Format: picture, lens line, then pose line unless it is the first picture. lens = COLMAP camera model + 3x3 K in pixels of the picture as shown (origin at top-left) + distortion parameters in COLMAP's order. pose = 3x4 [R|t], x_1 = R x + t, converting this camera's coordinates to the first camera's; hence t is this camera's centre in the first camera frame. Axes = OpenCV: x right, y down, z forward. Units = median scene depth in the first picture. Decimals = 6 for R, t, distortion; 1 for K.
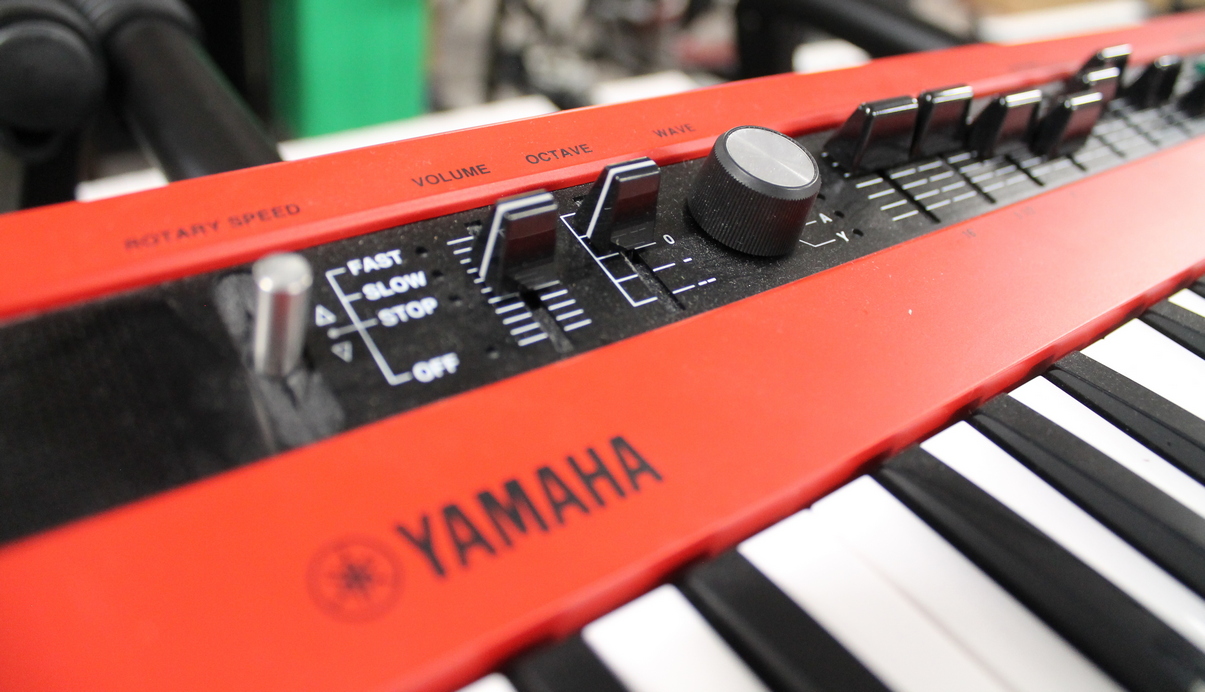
lens RADIAL K [[881.9, 0, 602.5], [0, 881.9, 346.0], [0, 0, 1]] dist [-0.120742, 0.087858]
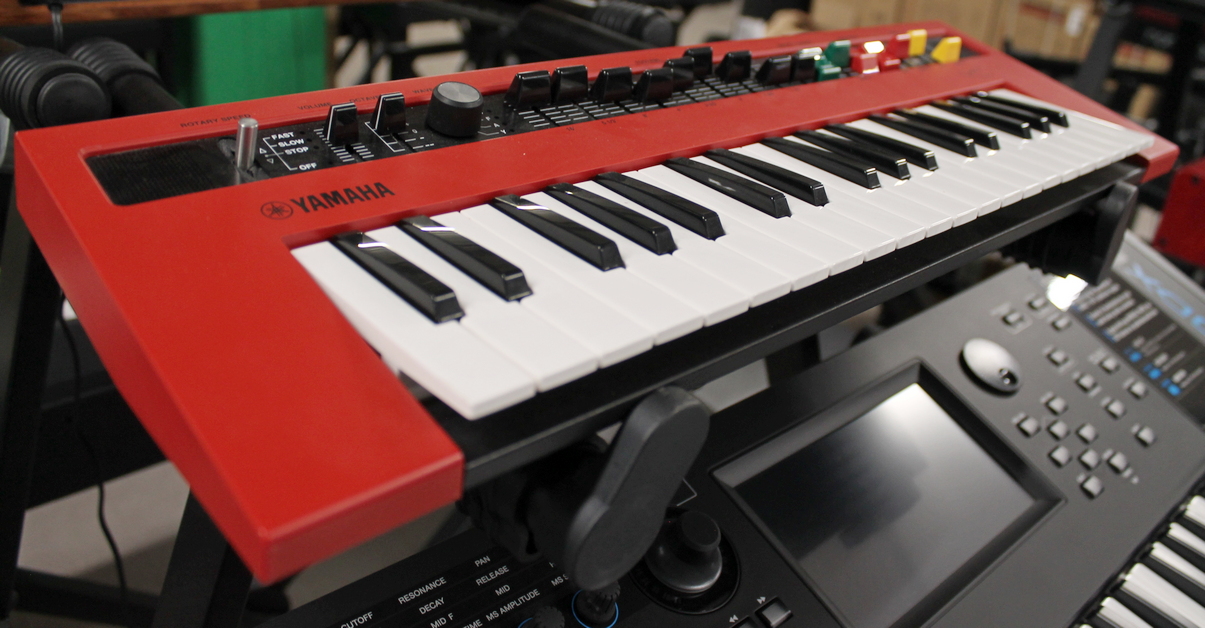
lens RADIAL K [[931.4, 0, 602.5], [0, 931.4, 314.0], [0, 0, 1]] dist [-0.004235, -0.001348]
pose [[0.995224, -0.076761, 0.060306, 0.451019], [0.084321, 0.987266, -0.134891, 0.851722], [-0.049183, 0.139331, 0.989024, -1.608282]]
